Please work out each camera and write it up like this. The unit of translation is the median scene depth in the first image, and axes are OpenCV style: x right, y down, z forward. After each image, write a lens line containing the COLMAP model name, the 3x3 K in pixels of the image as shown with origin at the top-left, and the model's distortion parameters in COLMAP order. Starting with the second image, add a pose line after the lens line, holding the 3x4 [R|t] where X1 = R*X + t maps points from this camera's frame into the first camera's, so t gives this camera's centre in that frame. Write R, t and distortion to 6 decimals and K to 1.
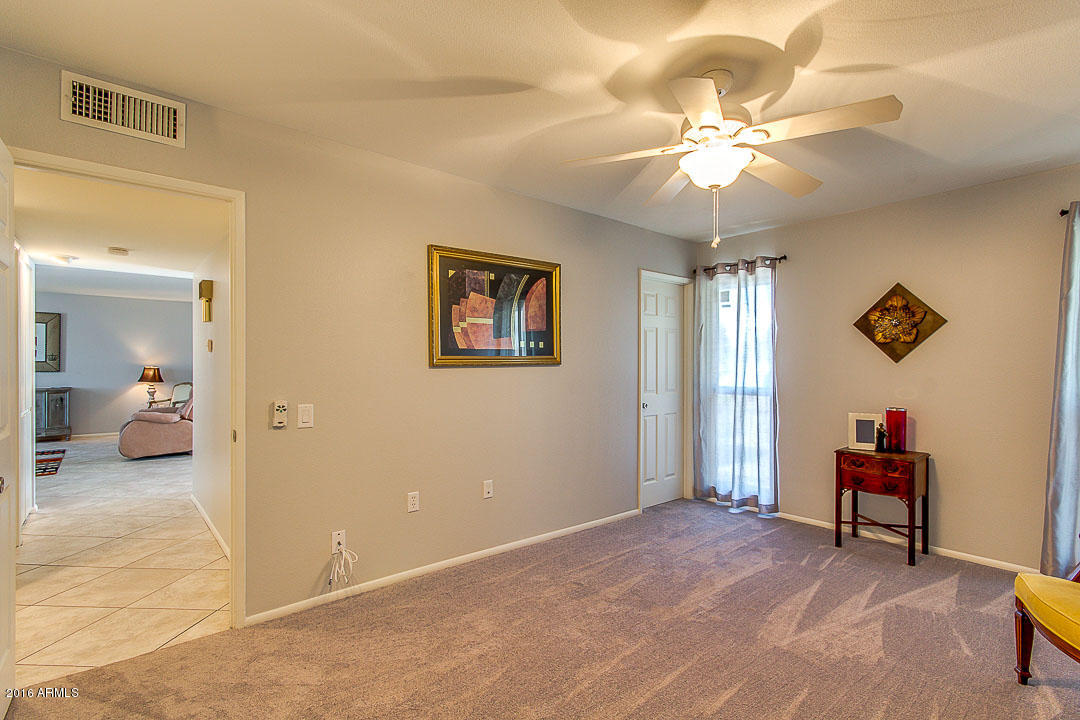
lens RADIAL K [[515.6, 0, 561.8], [0, 515.6, 366.1], [0, 0, 1]] dist [0.014533, -0.000081]
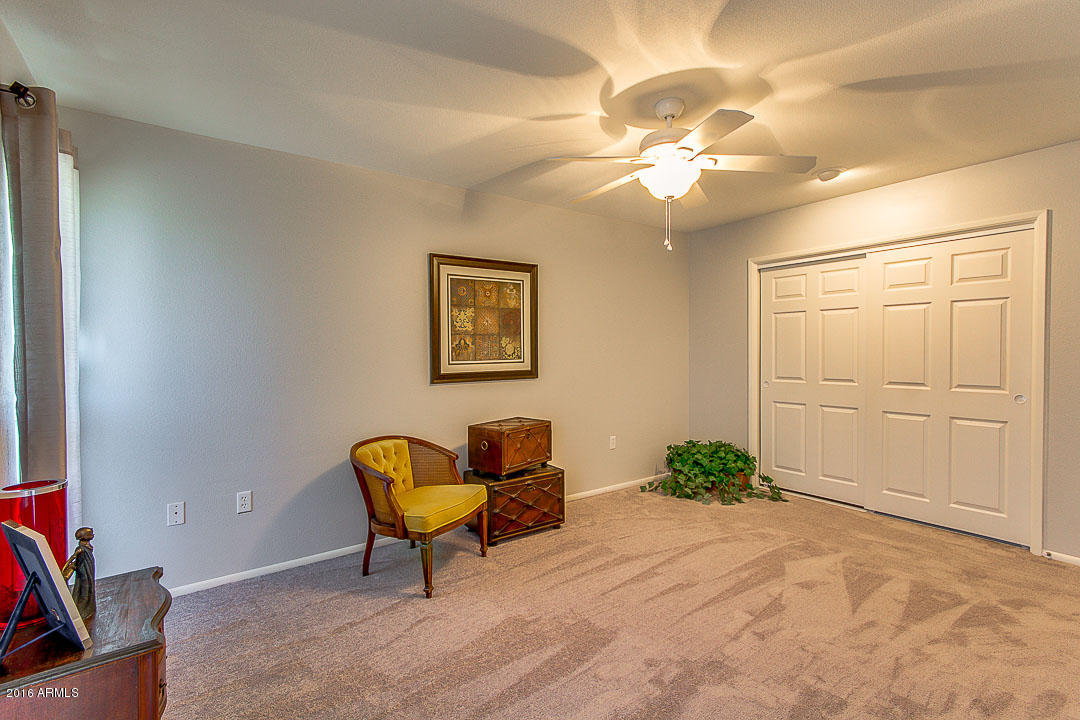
lens RADIAL K [[503.7, 0, 541.1], [0, 503.7, 356.3], [0, 0, 1]] dist [0.001695, 0.000280]
pose [[-0.996988, 0.002428, 0.077523, 0.317051], [0.003874, 0.999821, 0.018512, -0.007944], [-0.077464, 0.018756, -0.996819, 1.376958]]
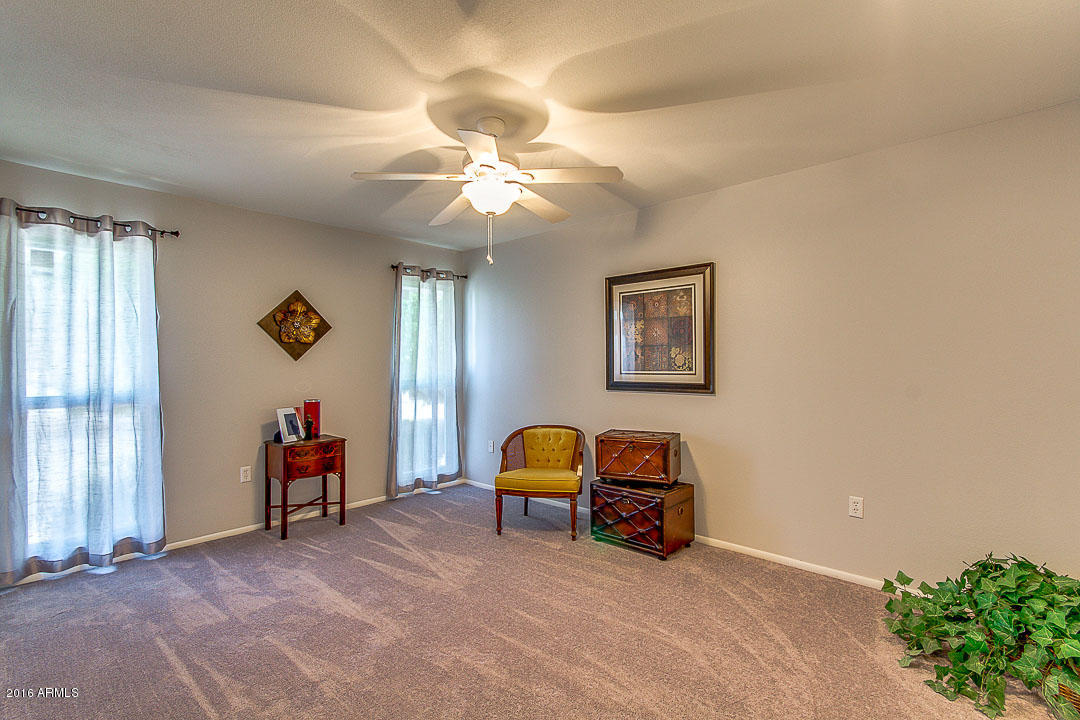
lens RADIAL K [[501.8, 0, 544.7], [0, 501.8, 360.8], [0, 0, 1]] dist [0.002522, -0.001253]
pose [[-0.113588, 0.000815, 0.993528, -0.555799], [0.005474, 0.999985, -0.000195, -0.003080], [-0.993513, 0.005417, -0.113591, 0.645713]]
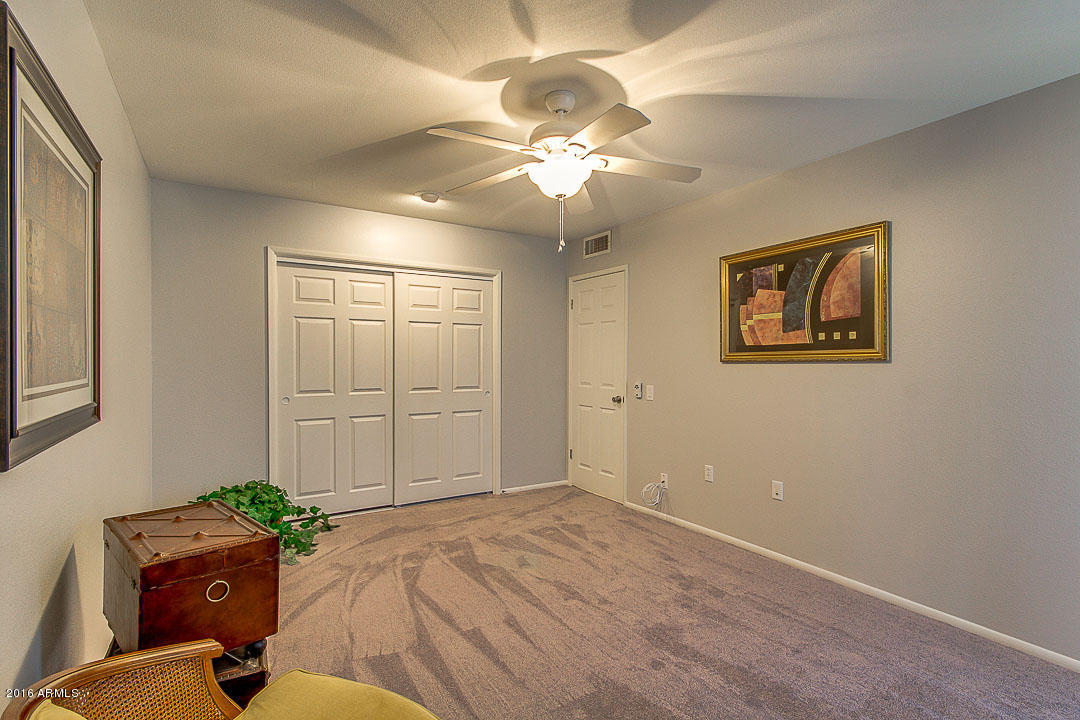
lens RADIAL K [[501.8, 0, 544.7], [0, 501.8, 360.8], [0, 0, 1]] dist [0.002522, -0.001253]
pose [[-0.131134, -0.001034, -0.991364, 0.861059], [-0.006791, 0.999977, -0.000144, 0.000686], [0.991341, 0.006713, -0.131138, 0.709131]]
